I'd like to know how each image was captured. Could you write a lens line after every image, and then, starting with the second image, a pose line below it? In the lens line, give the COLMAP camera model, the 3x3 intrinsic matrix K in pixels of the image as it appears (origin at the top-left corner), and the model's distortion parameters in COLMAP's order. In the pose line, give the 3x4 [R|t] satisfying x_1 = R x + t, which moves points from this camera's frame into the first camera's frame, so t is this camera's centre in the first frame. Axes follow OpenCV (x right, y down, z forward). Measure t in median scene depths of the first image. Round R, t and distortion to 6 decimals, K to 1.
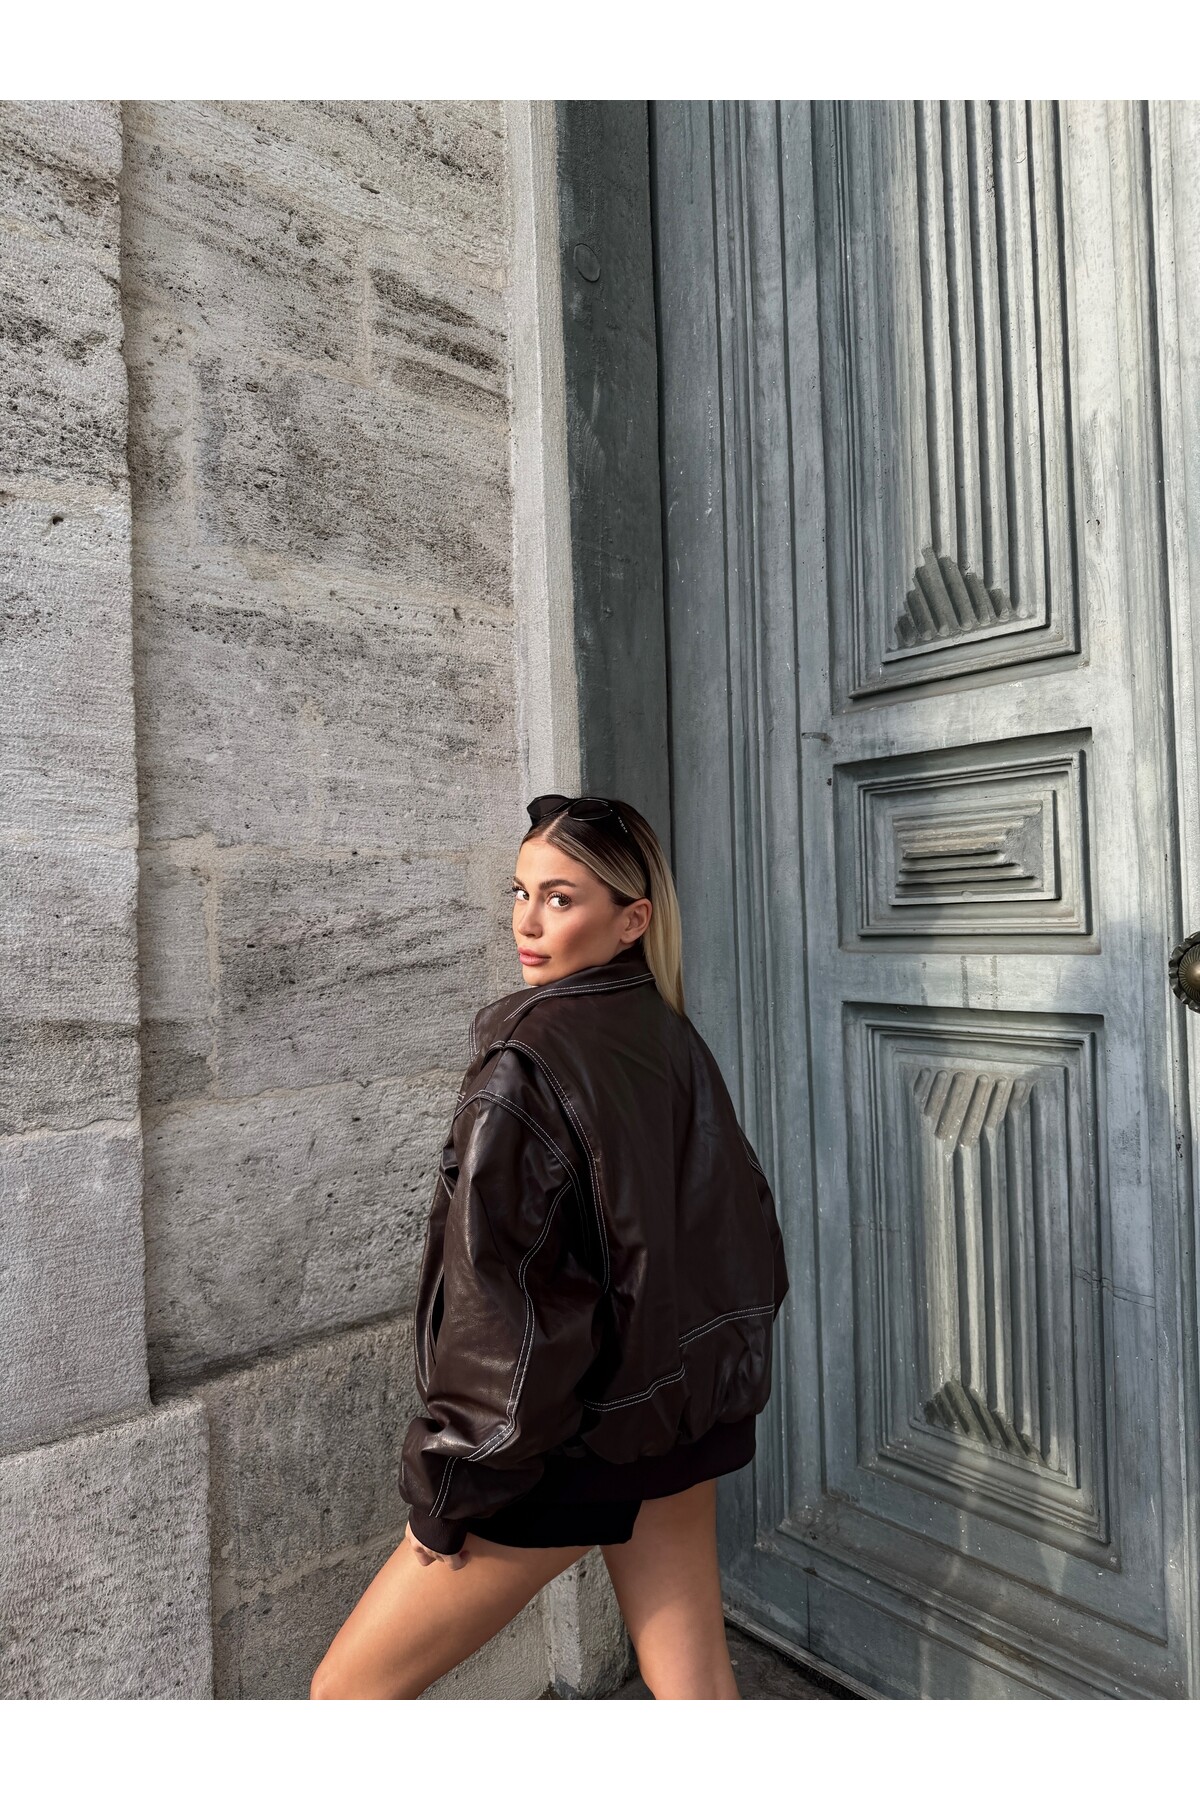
lens RADIAL K [[1133.8, 0, 599.1], [0, 1133.8, 897.7], [0, 0, 1]] dist [0.026443, -0.038633]
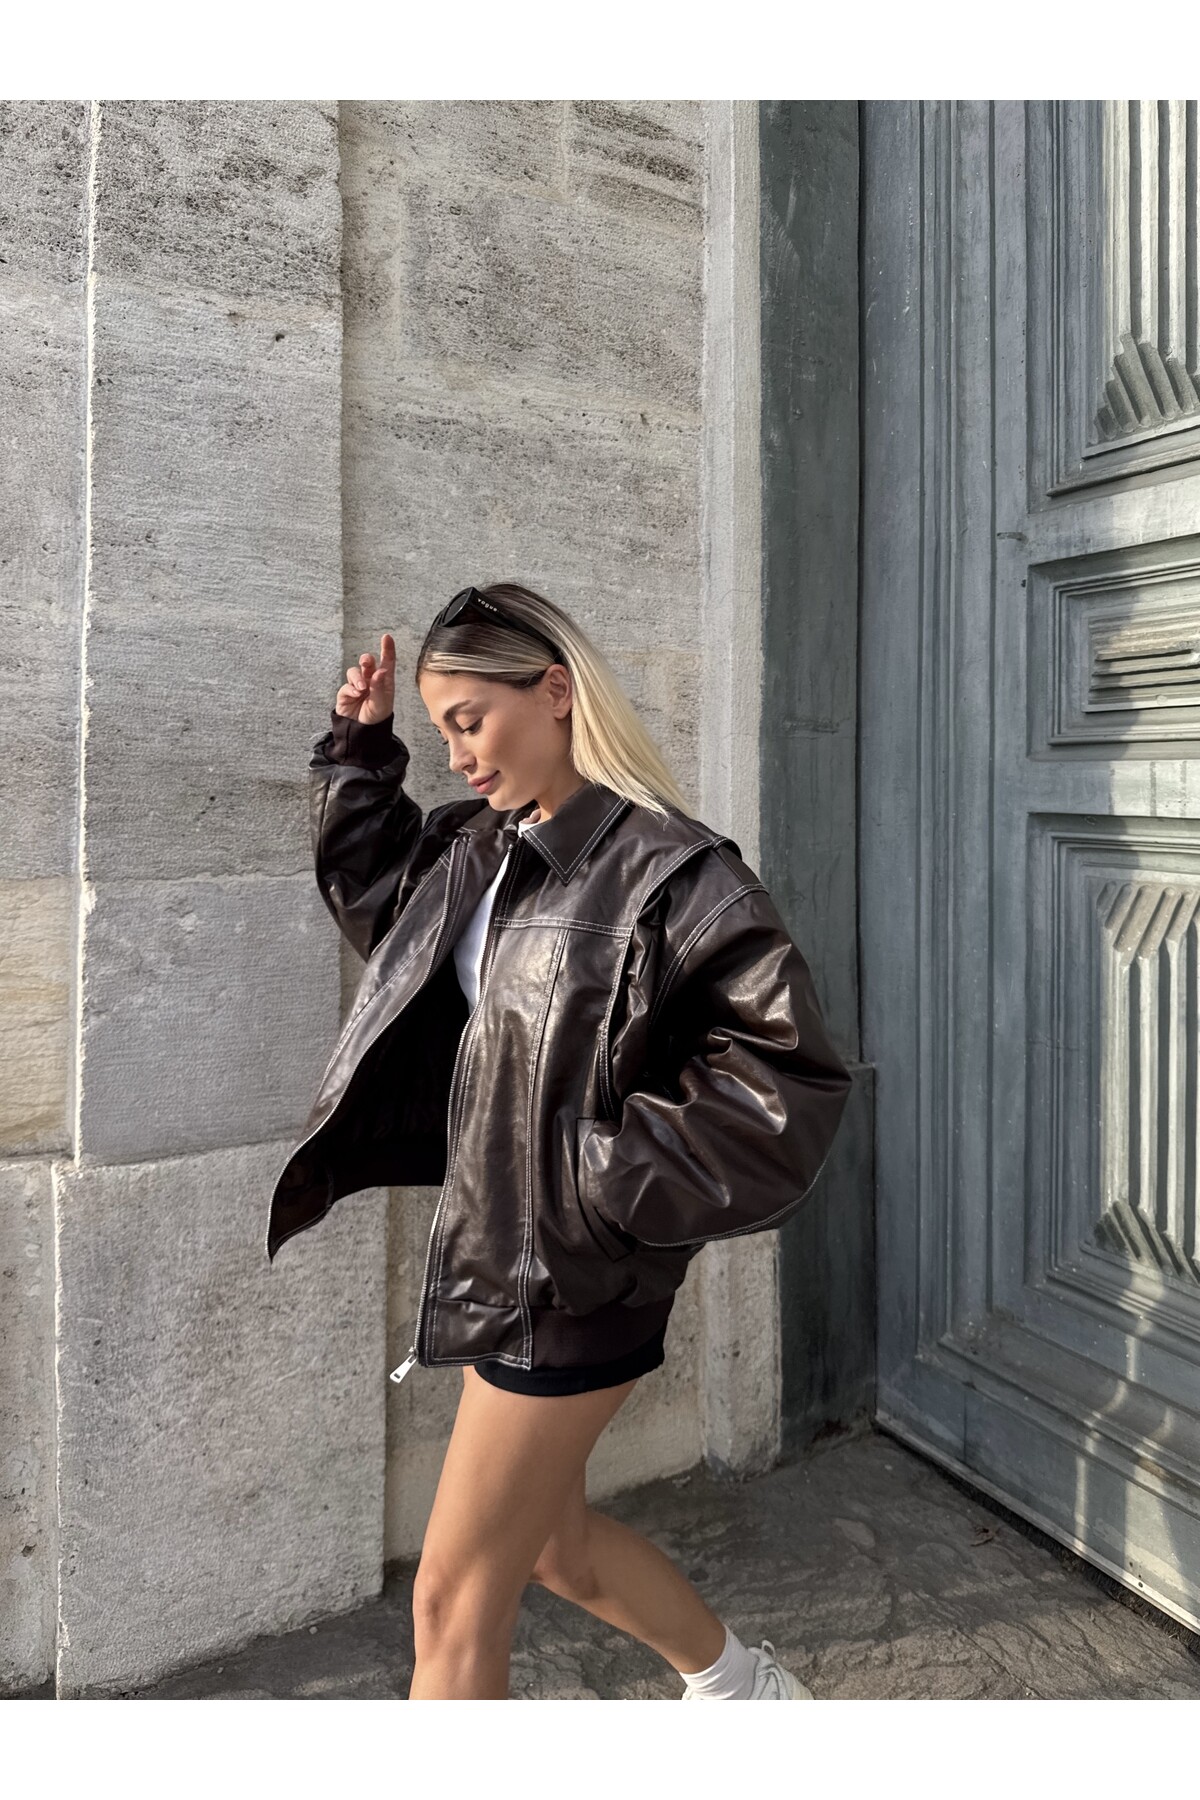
lens RADIAL K [[1199.9, 0, 594.6], [0, 1199.9, 778.4], [0, 0, 1]] dist [-0.004642, -0.002788]
pose [[0.977715, 0.032149, -0.207458, 0.071284], [-0.028381, 0.999374, 0.021113, 0.056689], [0.208007, -0.014755, 0.978016, -0.082577]]
